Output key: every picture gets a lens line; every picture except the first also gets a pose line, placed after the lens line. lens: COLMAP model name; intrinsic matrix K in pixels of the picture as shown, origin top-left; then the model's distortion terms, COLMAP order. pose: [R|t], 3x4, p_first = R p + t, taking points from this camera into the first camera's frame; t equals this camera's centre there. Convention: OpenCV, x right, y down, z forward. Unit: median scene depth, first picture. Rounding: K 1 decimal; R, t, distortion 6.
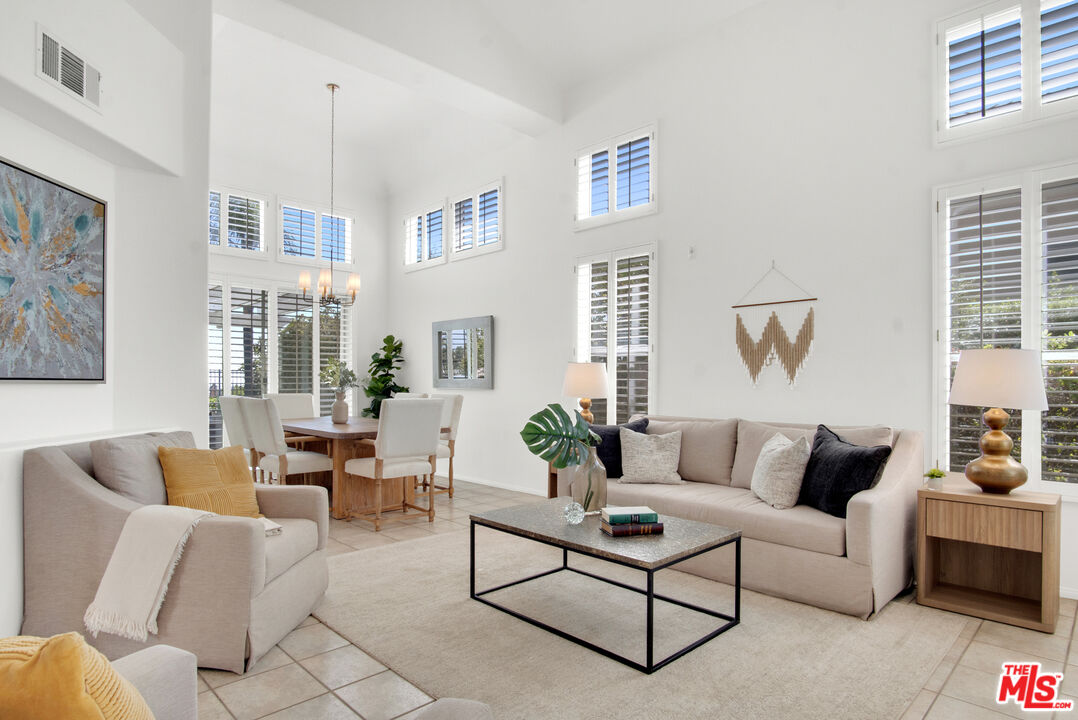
lens RADIAL K [[581.1, 0, 499.8], [0, 581.1, 390.7], [0, 0, 1]] dist [0.001405, 0.000007]
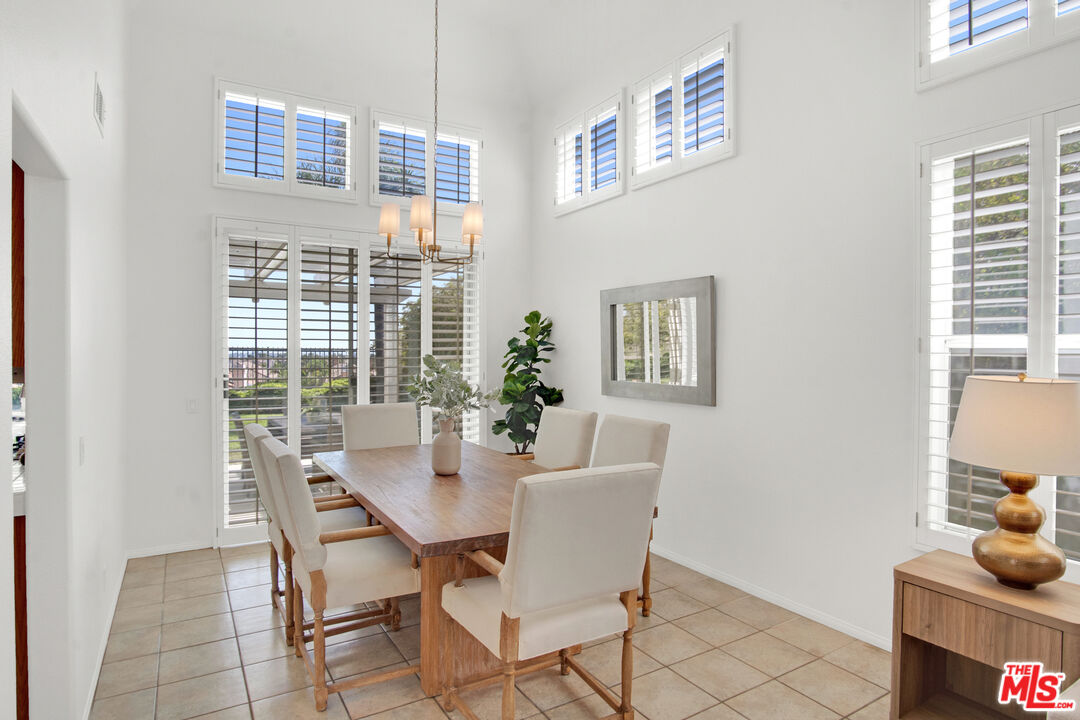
lens RADIAL K [[582.2, 0, 535.2], [0, 582.2, 356.3], [0, 0, 1]] dist [0.001405, 0.000007]
pose [[0.982822, -0.001478, -0.184549, -0.065784], [0.000418, 0.999983, -0.005782, -0.040118], [0.184554, 0.005606, 0.982806, 0.348551]]
